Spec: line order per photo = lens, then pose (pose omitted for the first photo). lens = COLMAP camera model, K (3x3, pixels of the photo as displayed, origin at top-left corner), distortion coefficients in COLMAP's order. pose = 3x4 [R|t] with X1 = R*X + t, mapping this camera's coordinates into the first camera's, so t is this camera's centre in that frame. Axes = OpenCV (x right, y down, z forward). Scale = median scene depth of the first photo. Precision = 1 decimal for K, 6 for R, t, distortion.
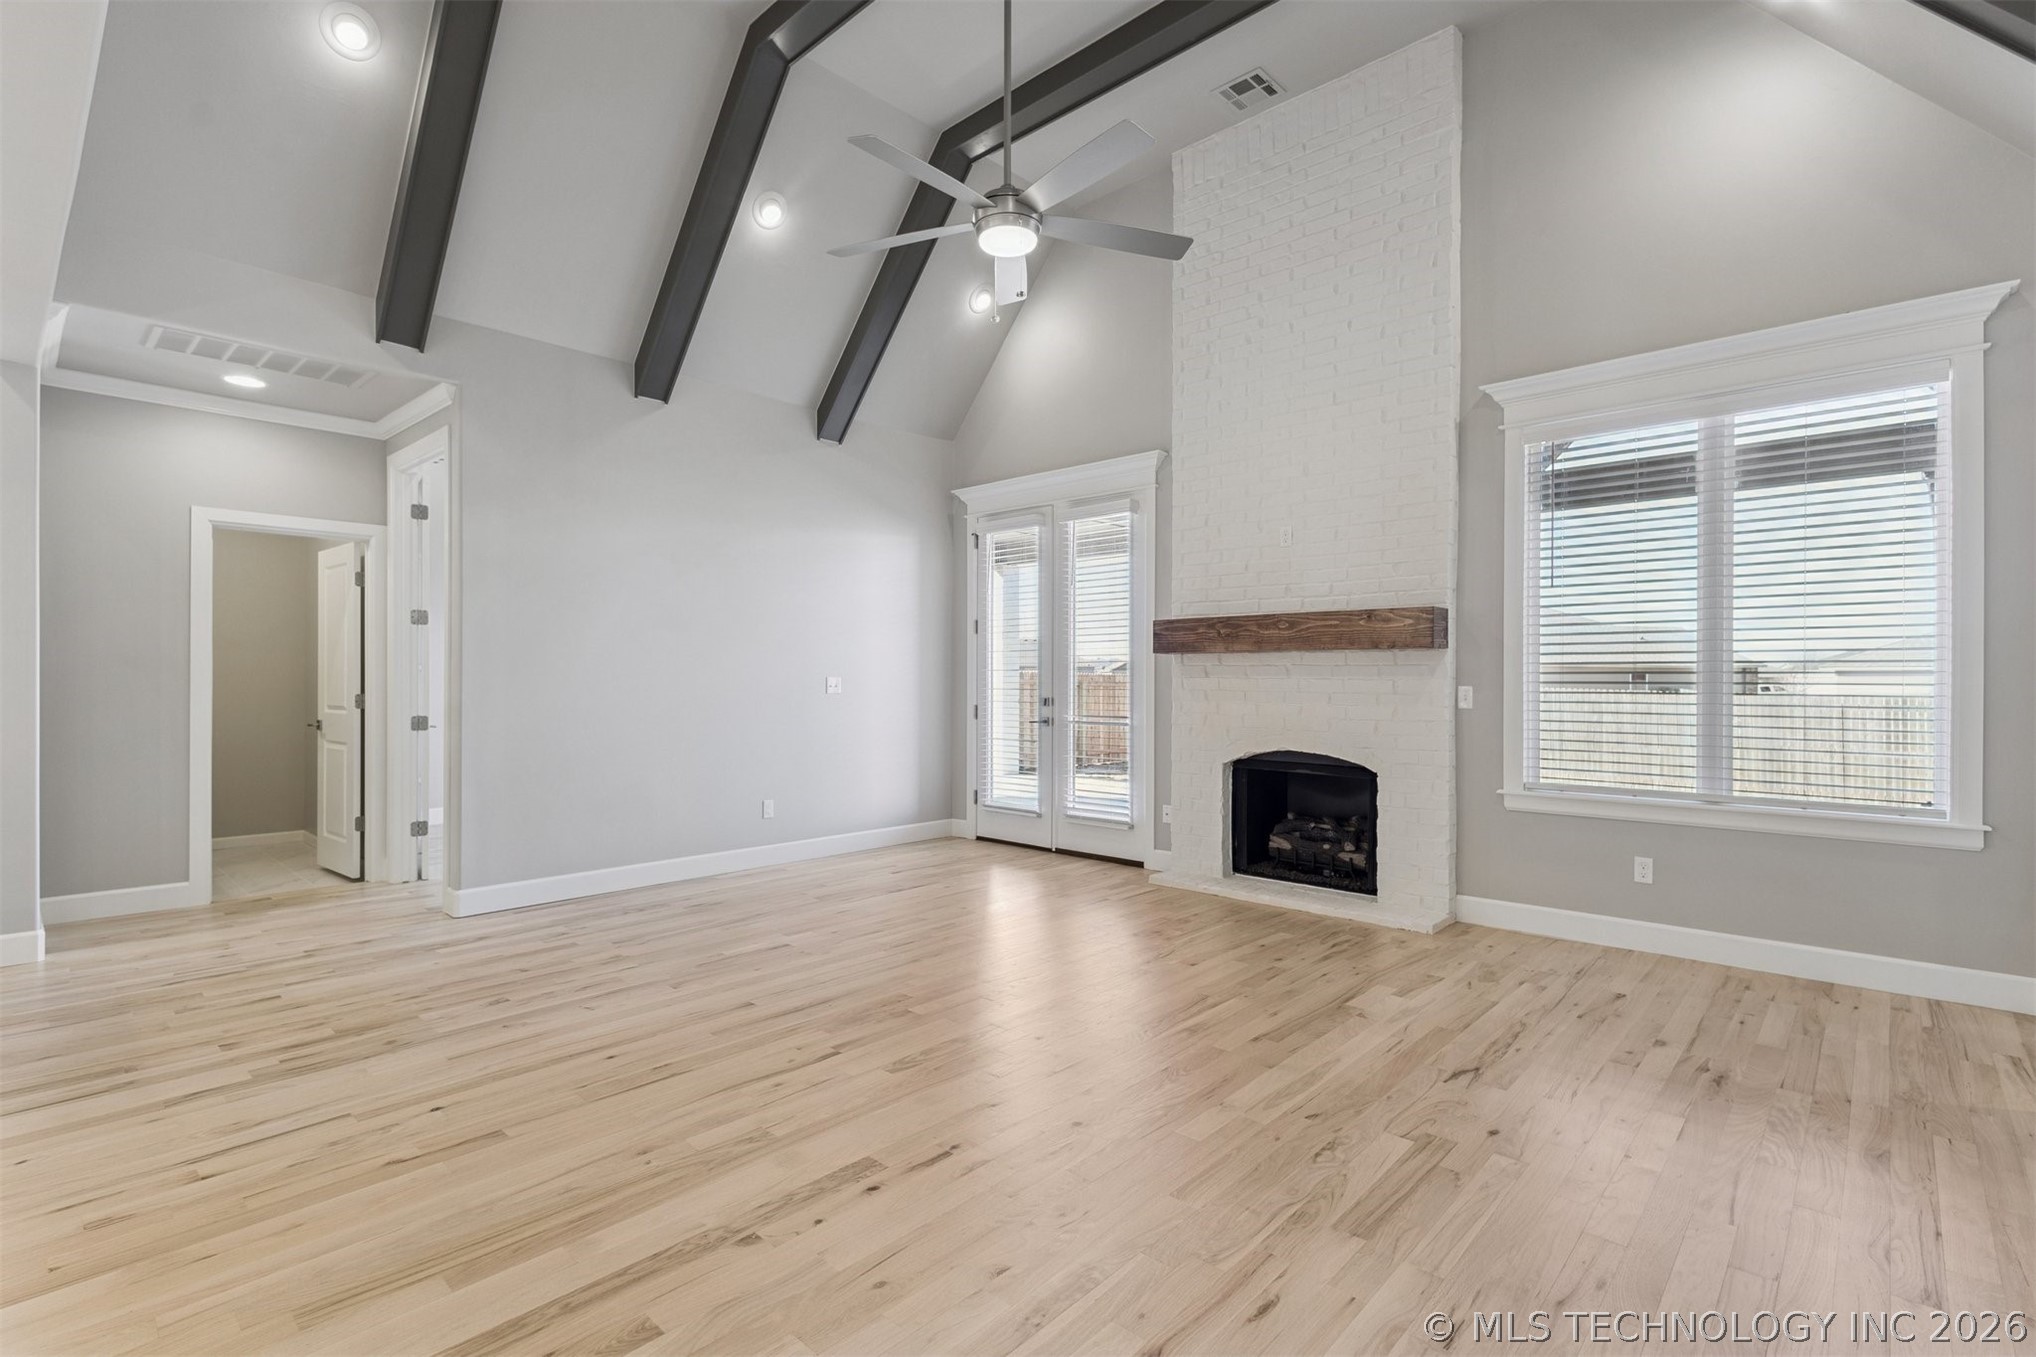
lens RADIAL K [[941.5, 0, 1019.7], [0, 941.5, 683.1], [0, 0, 1]] dist [0.005875, -0.005992]
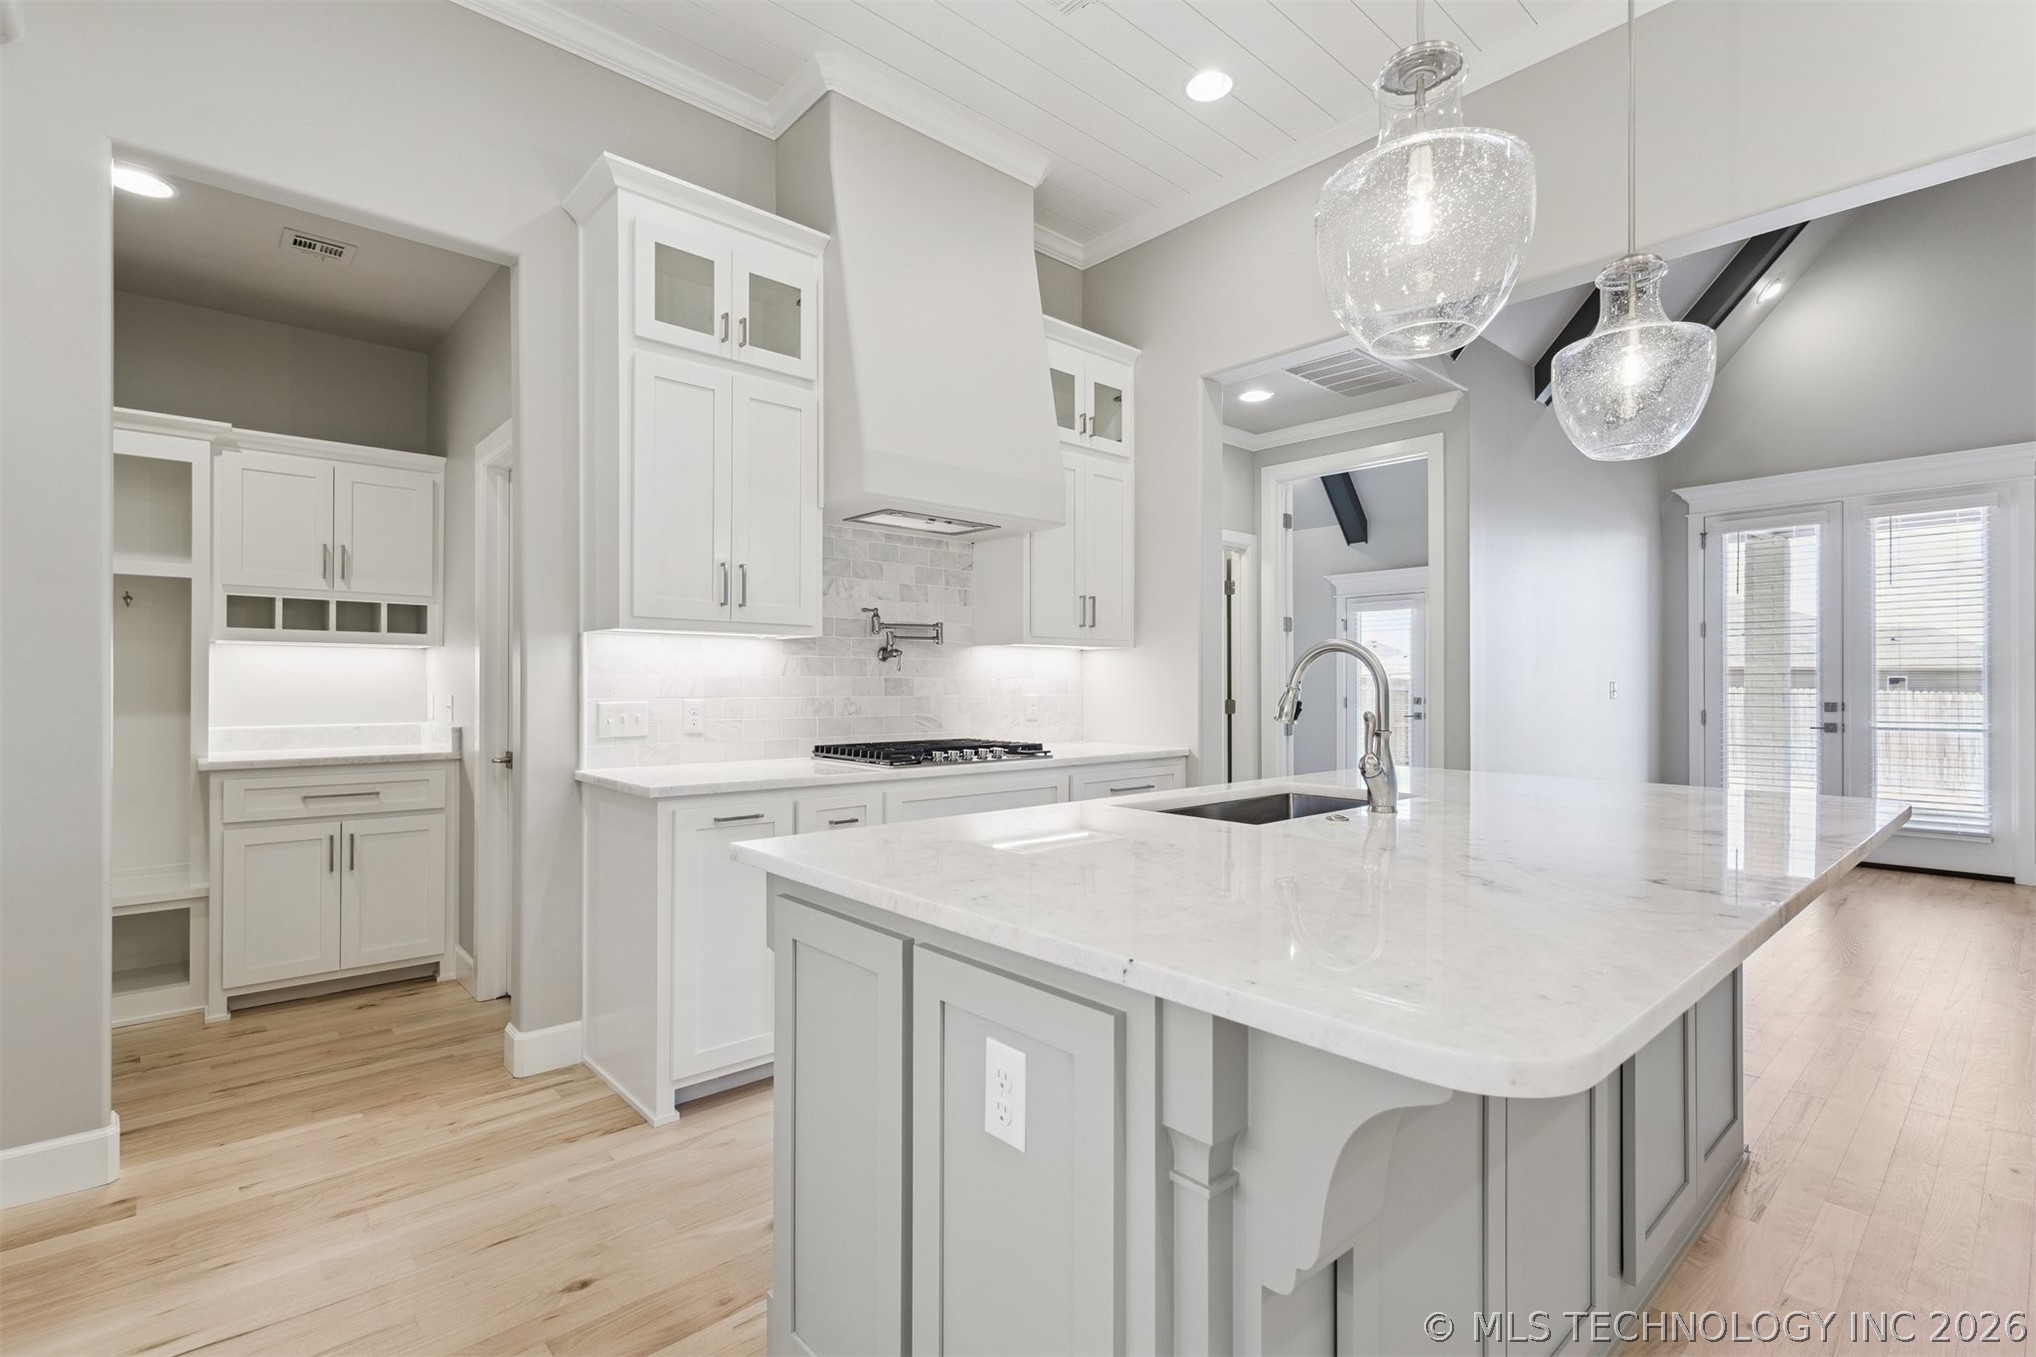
lens RADIAL K [[941.5, 0, 1023.8], [0, 941.5, 678.3], [0, 0, 1]] dist [0.005875, -0.005992]
pose [[0.996113, -0.000947, -0.088076, -0.767740], [0.000238, 0.999967, -0.008067, -0.002258], [0.088080, 0.008015, 0.996081, -0.032559]]
